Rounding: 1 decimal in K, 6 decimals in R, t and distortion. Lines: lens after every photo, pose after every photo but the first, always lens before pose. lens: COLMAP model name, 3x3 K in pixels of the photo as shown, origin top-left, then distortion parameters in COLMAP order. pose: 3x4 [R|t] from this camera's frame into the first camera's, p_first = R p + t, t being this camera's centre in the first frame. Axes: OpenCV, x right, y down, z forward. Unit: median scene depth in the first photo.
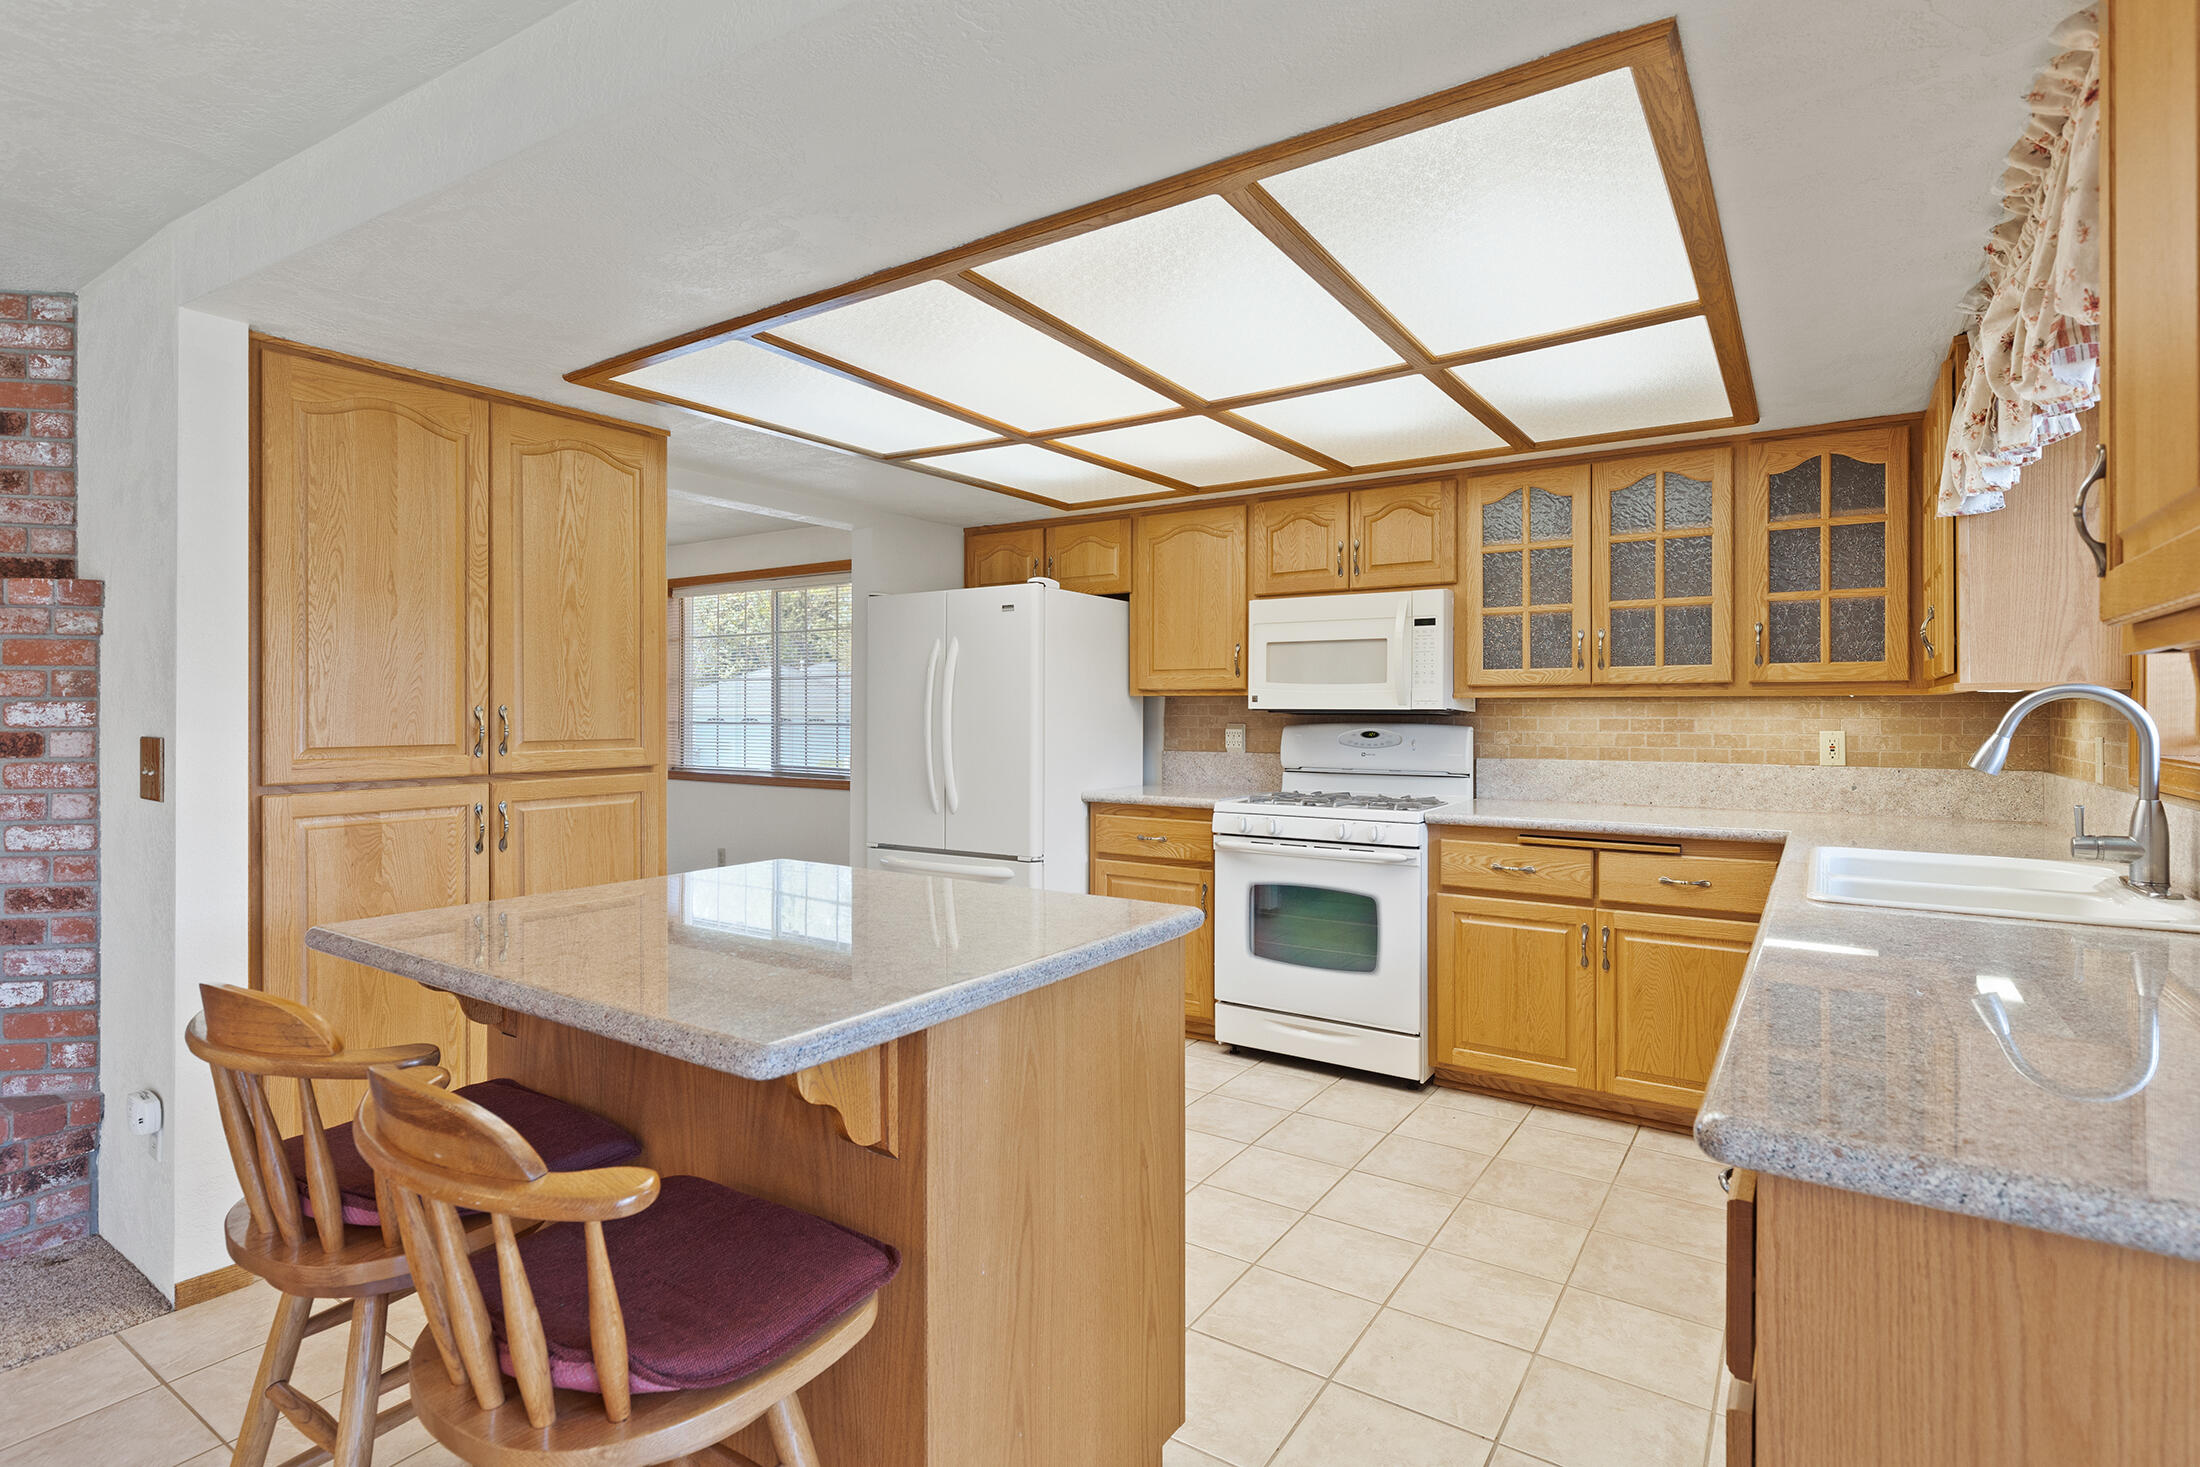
lens RADIAL K [[1063.4, 0, 1101.8], [0, 1063.4, 713.8], [0, 0, 1]] dist [-0.000237, -0.000168]
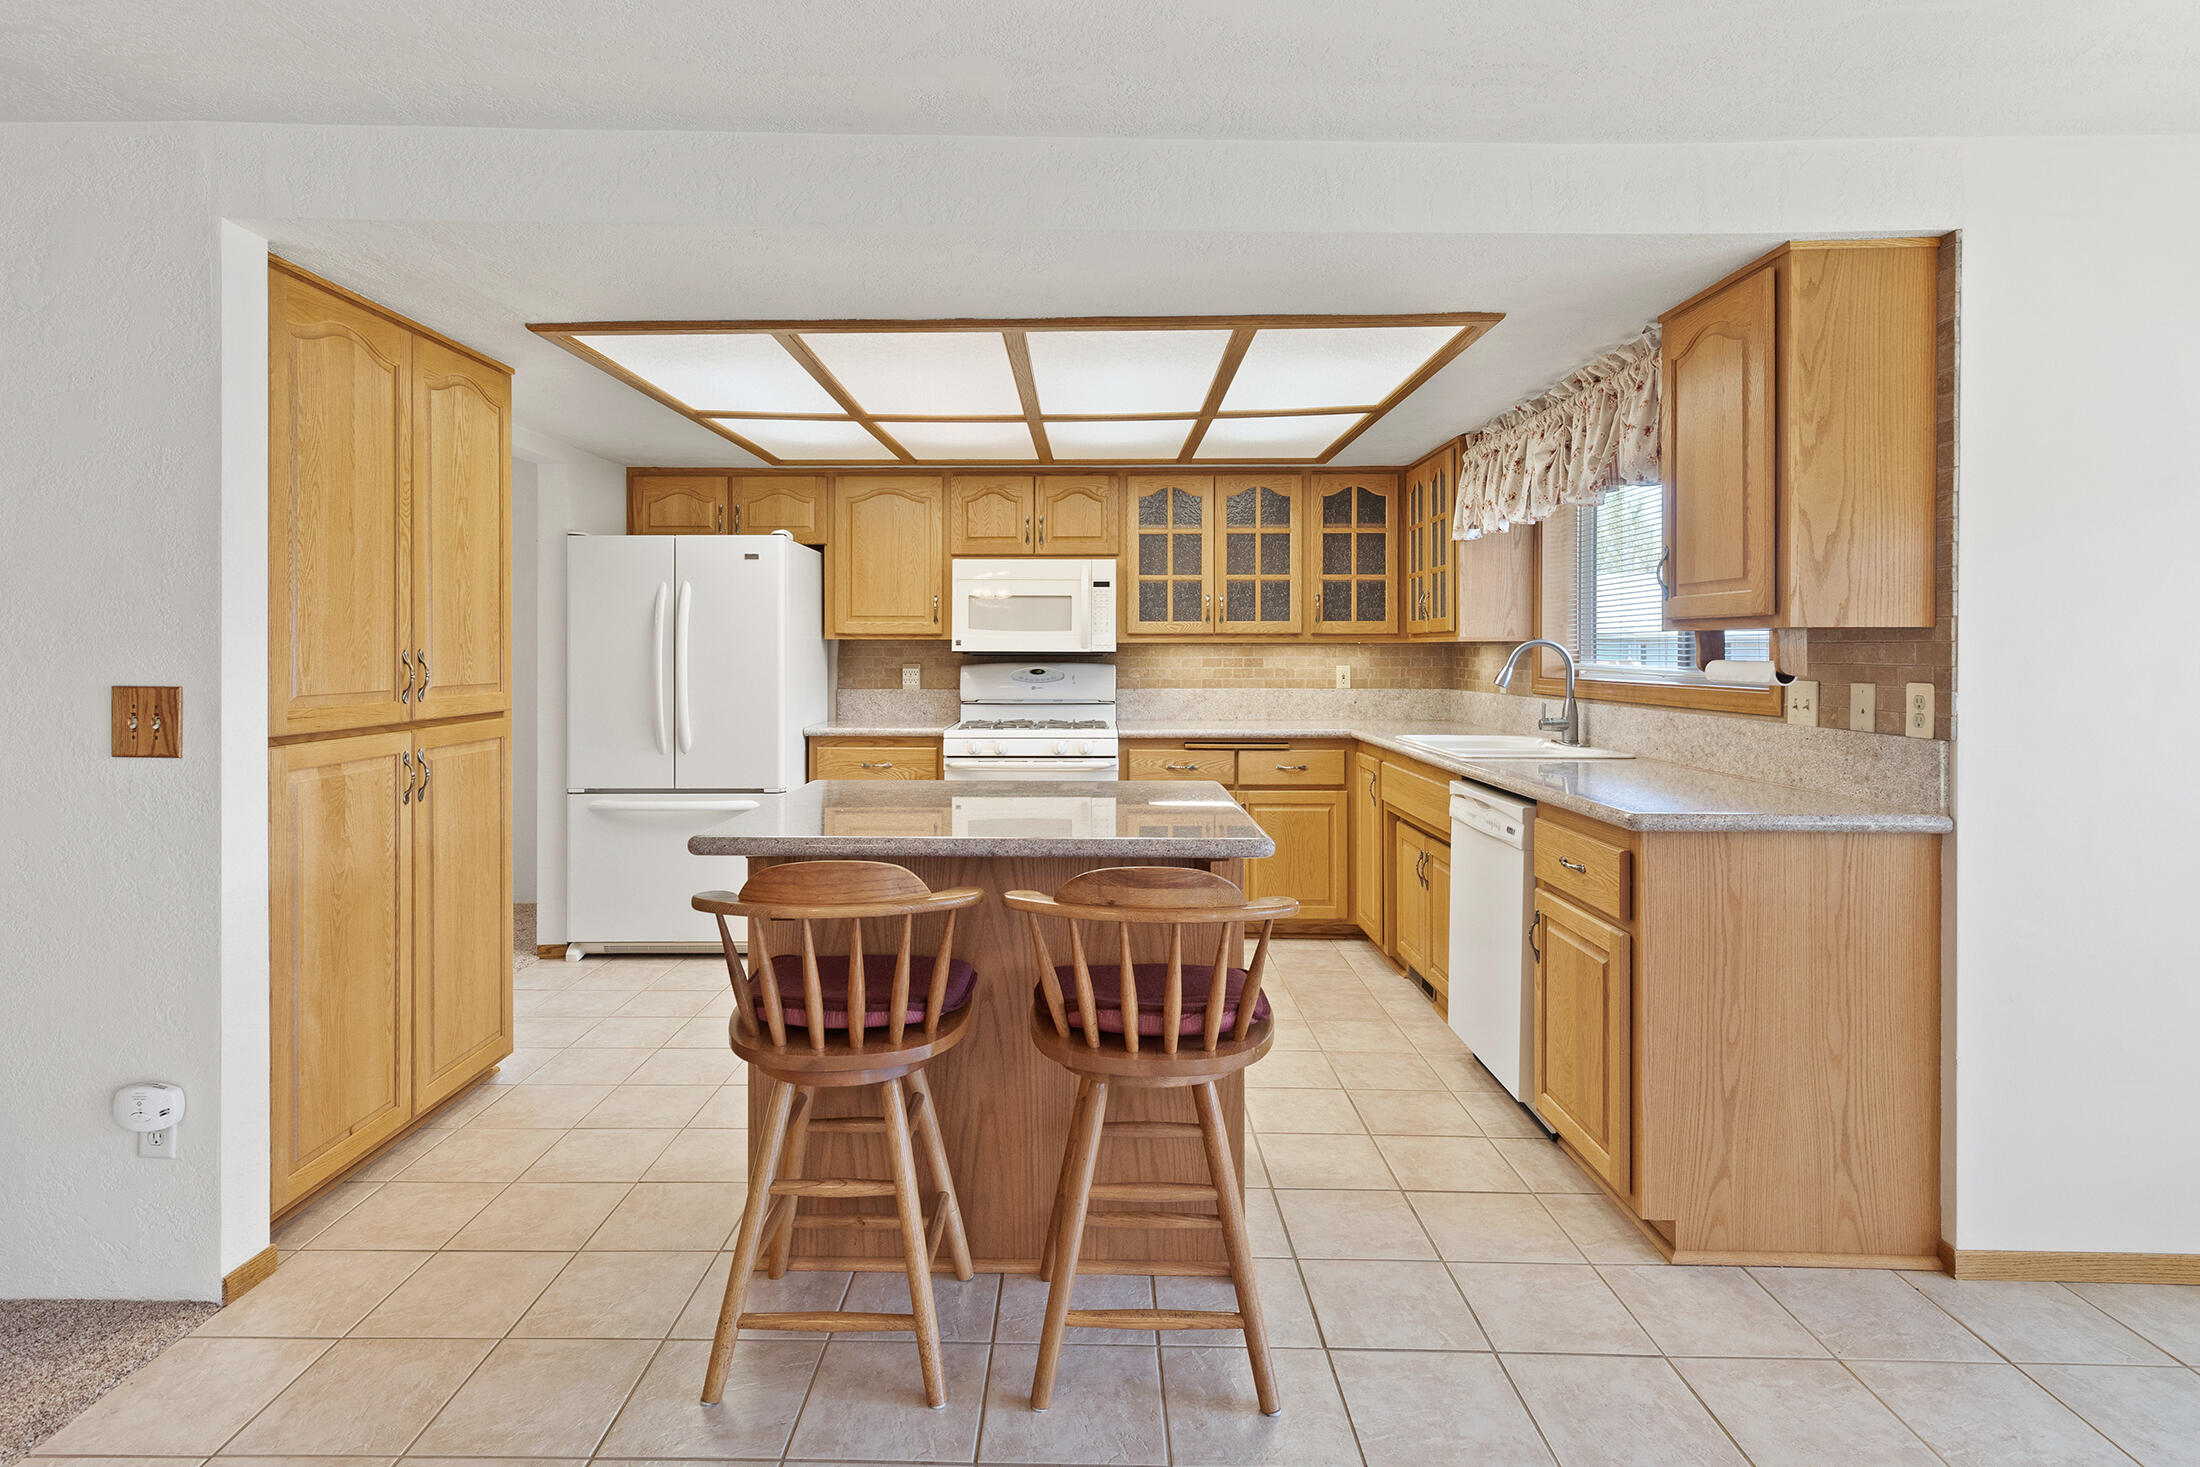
lens RADIAL K [[1030.6, 0, 1139.7], [0, 1030.6, 663.5], [0, 0, 1]] dist [0.005307, -0.000640]
pose [[0.845936, -0.007286, 0.533235, -0.345435], [0.002184, 0.999946, 0.010198, -0.002573], [-0.533280, -0.007462, 0.845906, -0.092915]]
